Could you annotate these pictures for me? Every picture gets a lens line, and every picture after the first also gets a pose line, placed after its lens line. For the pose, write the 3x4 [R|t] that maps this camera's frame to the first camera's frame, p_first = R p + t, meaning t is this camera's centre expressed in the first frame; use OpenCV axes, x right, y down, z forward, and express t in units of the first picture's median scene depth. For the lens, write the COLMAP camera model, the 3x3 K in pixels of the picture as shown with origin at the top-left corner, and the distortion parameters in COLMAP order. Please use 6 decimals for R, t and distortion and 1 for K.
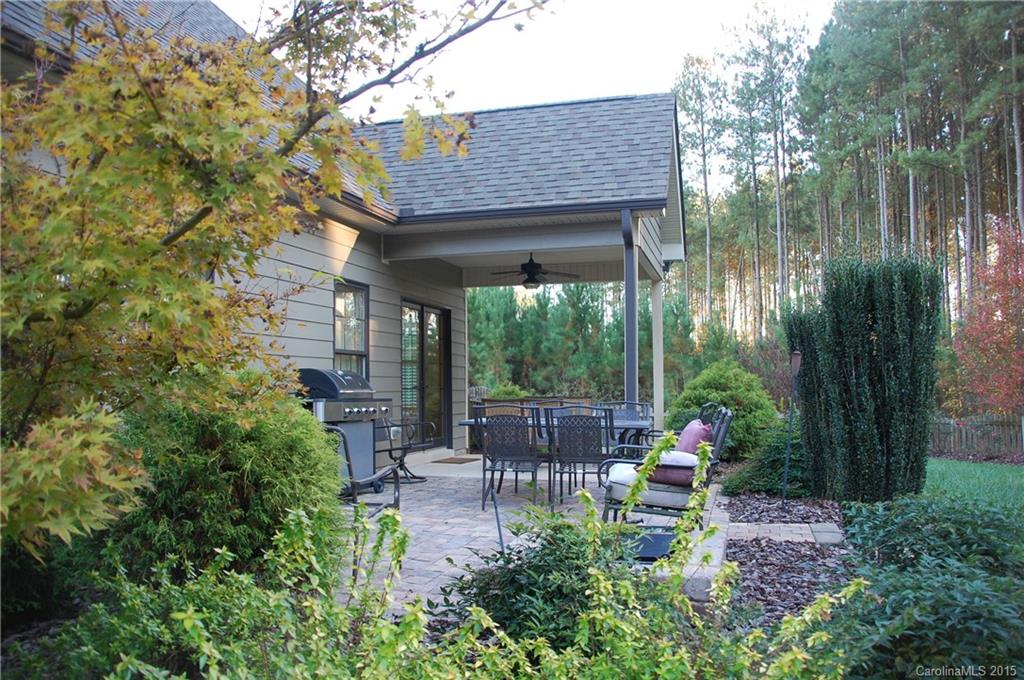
lens RADIAL K [[813.5, 0, 512.0], [0, 813.5, 340.0], [0, 0, 1]] dist [-0.168661, 0.162793]
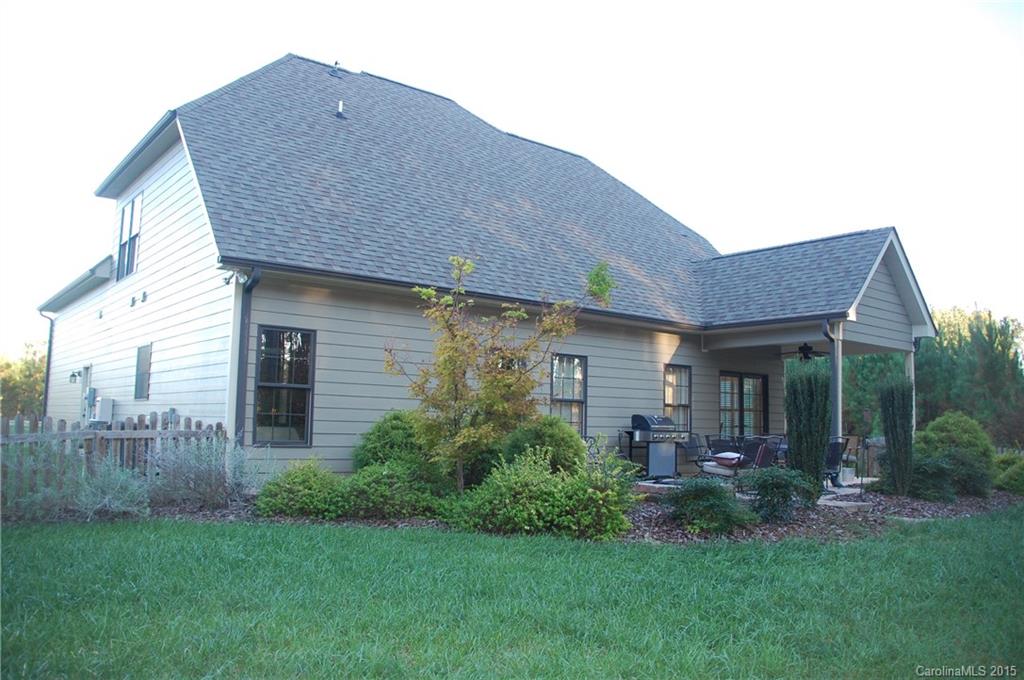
lens RADIAL K [[813.5, 0, 512.0], [0, 813.5, 340.0], [0, 0, 1]] dist [-0.168661, 0.162793]
pose [[0.817291, -0.033772, -0.575235, 0.502281], [0.005212, 0.998673, -0.051226, -0.036273], [0.576202, 0.038869, 0.816383, -0.628504]]
